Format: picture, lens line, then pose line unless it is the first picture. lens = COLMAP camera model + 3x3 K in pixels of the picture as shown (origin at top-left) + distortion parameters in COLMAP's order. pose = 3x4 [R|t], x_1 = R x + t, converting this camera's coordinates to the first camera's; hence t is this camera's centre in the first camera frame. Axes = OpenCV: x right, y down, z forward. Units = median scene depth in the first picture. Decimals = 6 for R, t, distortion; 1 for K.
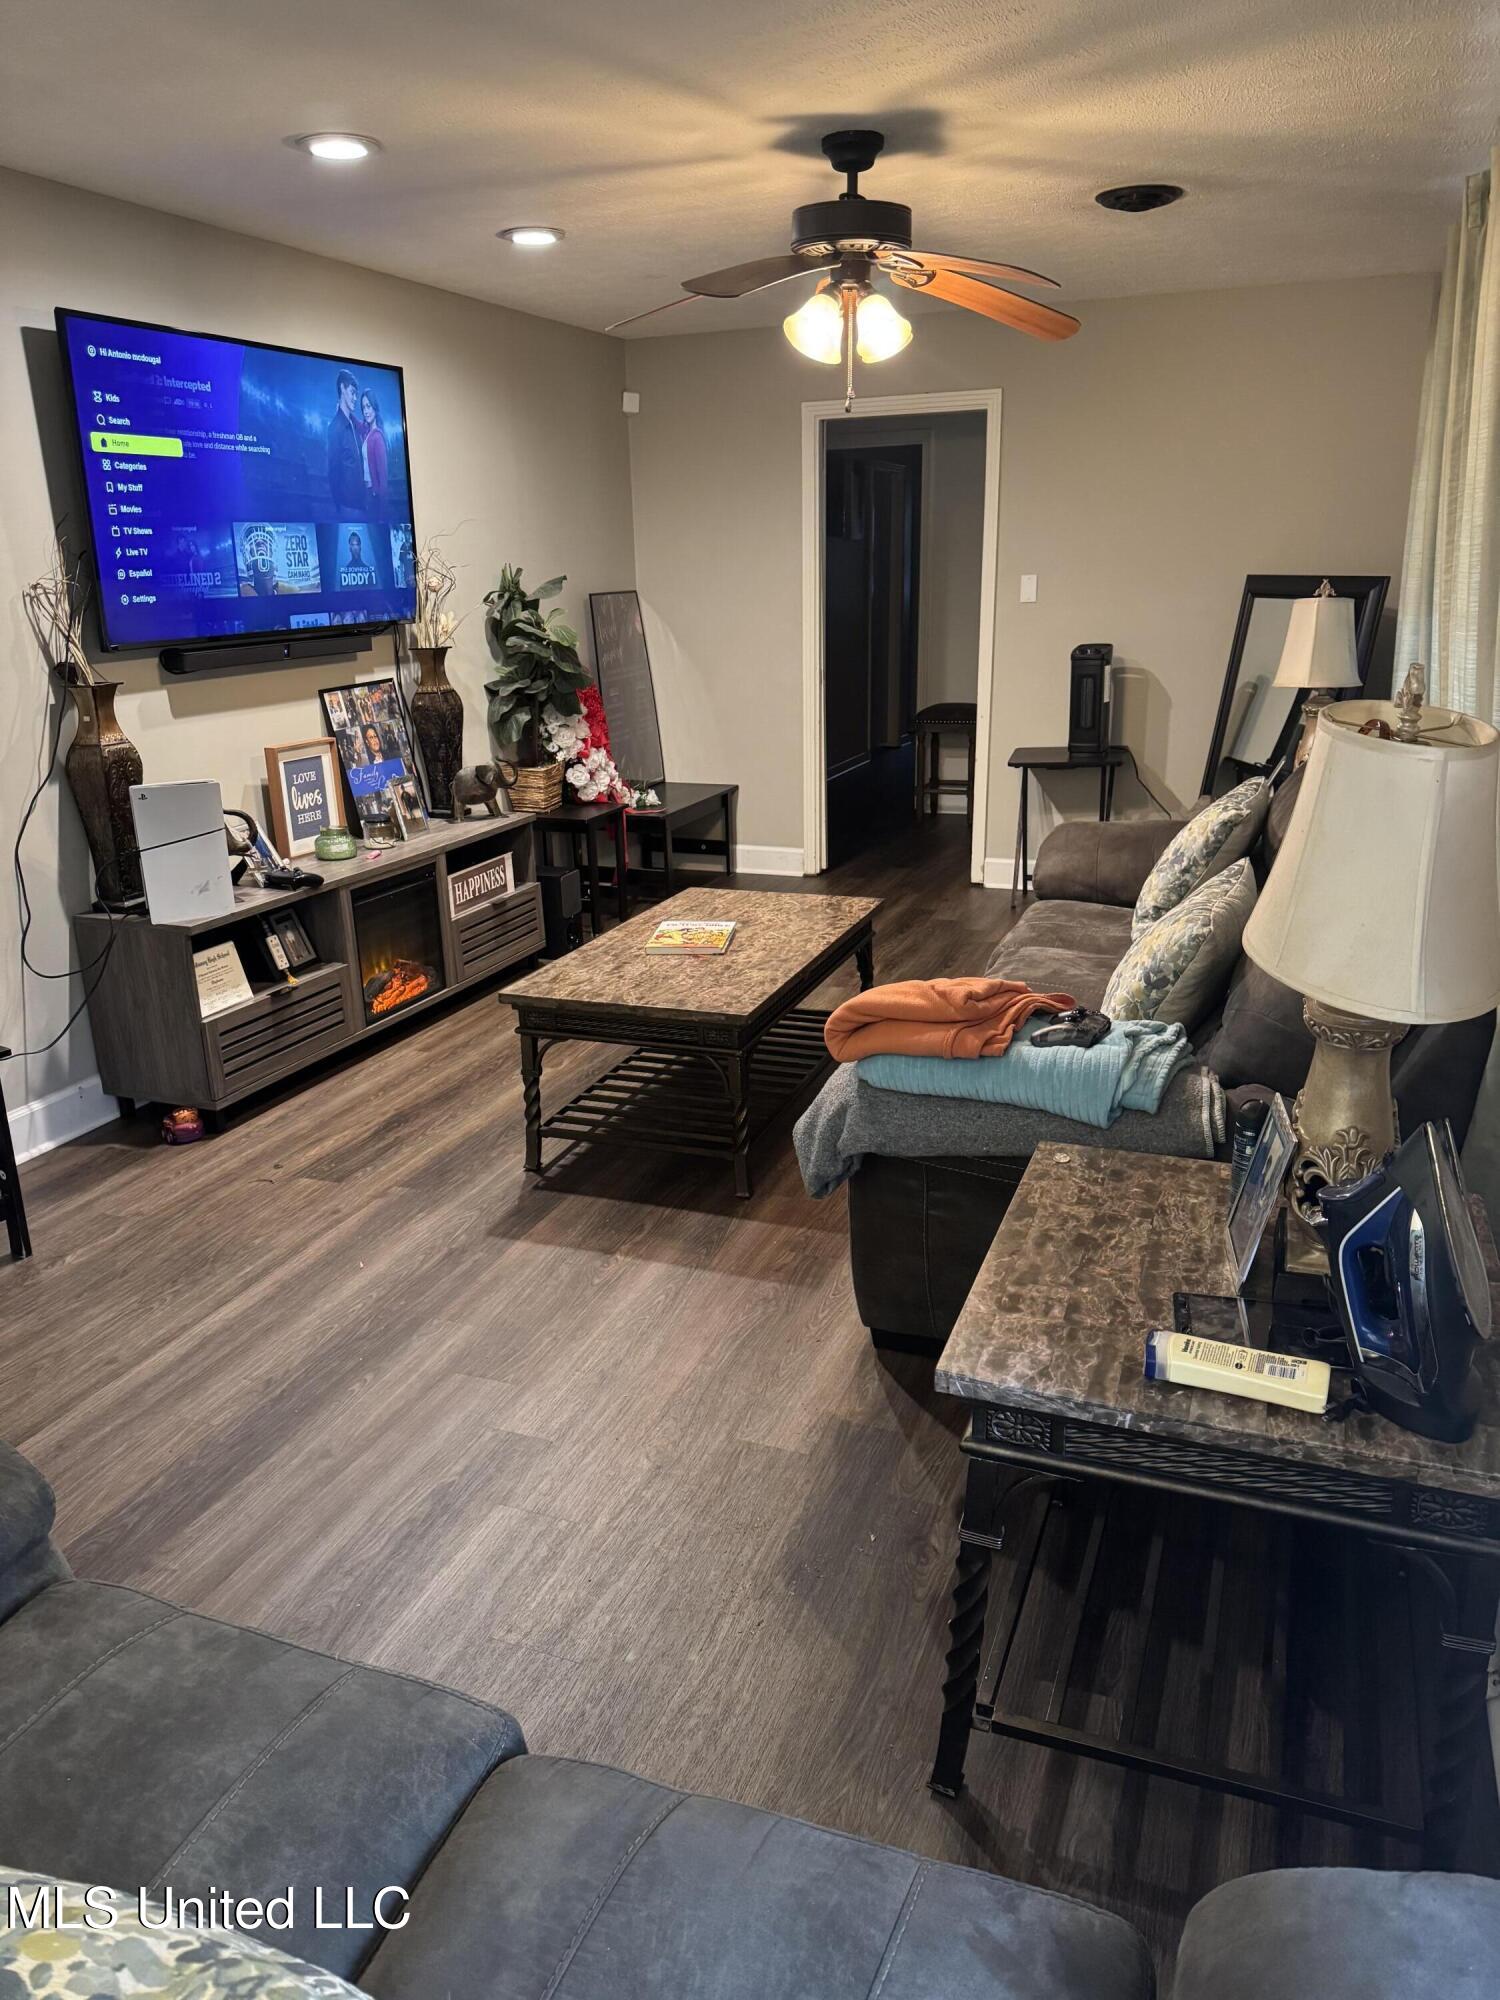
lens RADIAL K [[1422.7, 0, 752.7], [0, 1422.7, 1000.0], [0, 0, 1]] dist [-0.008145, -0.005403]
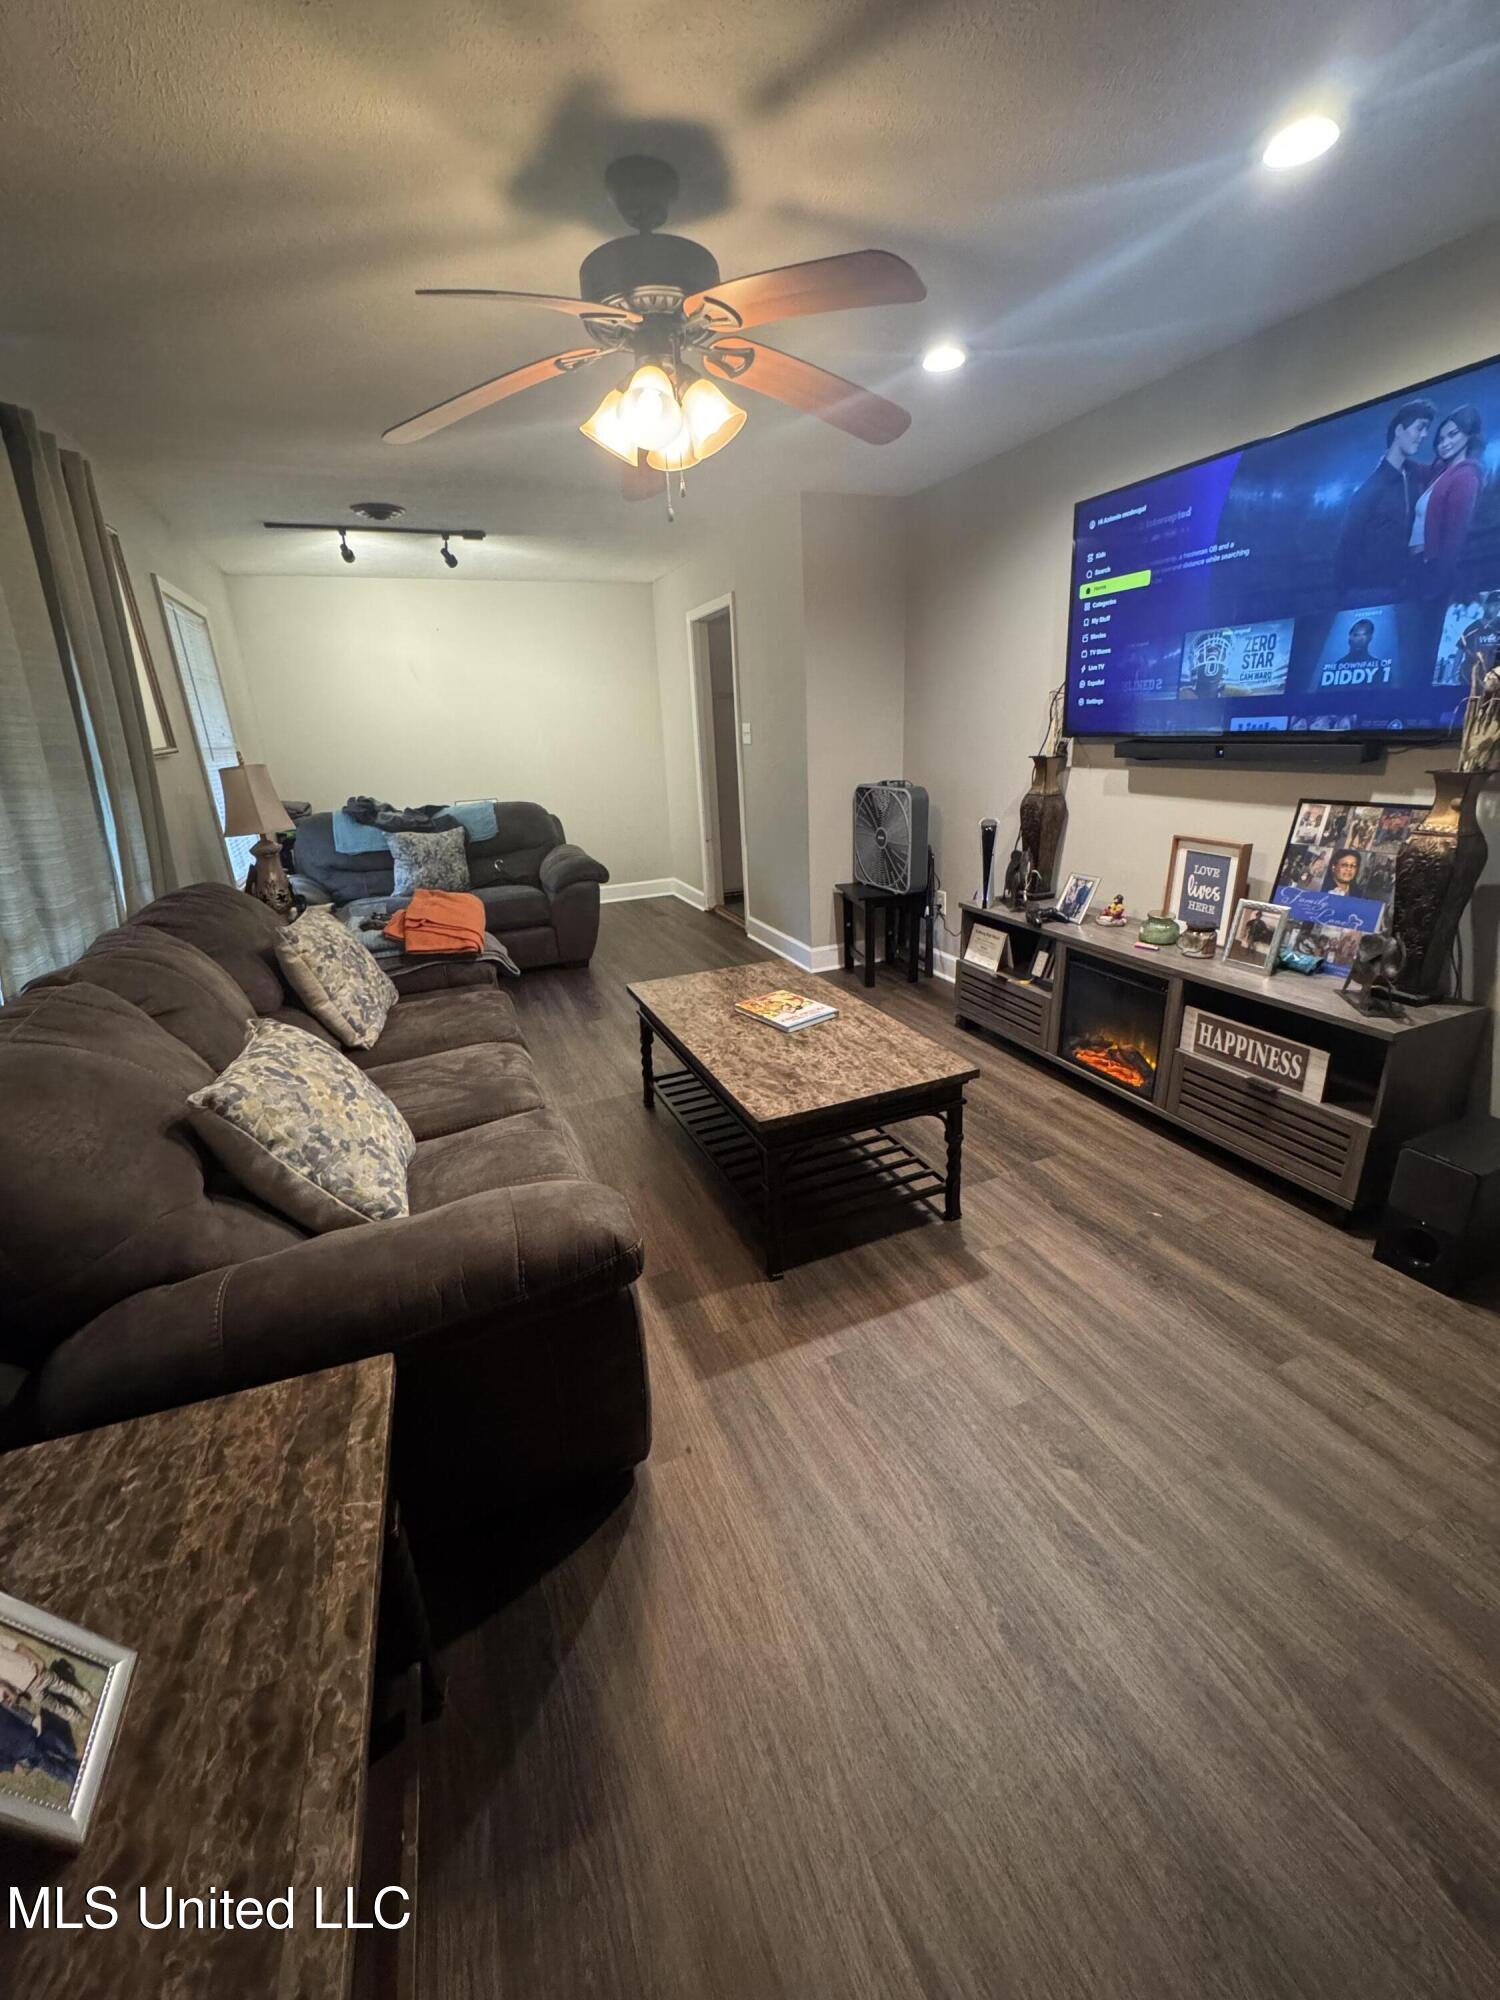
lens RADIAL K [[803.5, 0, 794.5], [0, 803.5, 991.3], [0, 0, 1]] dist [0.001407, -0.000016]
pose [[-0.684989, 0.267983, -0.677477, 0.339101], [-0.175472, 0.841835, 0.510414, -0.339503], [0.707107, 0.468506, -0.529624, 1.156606]]
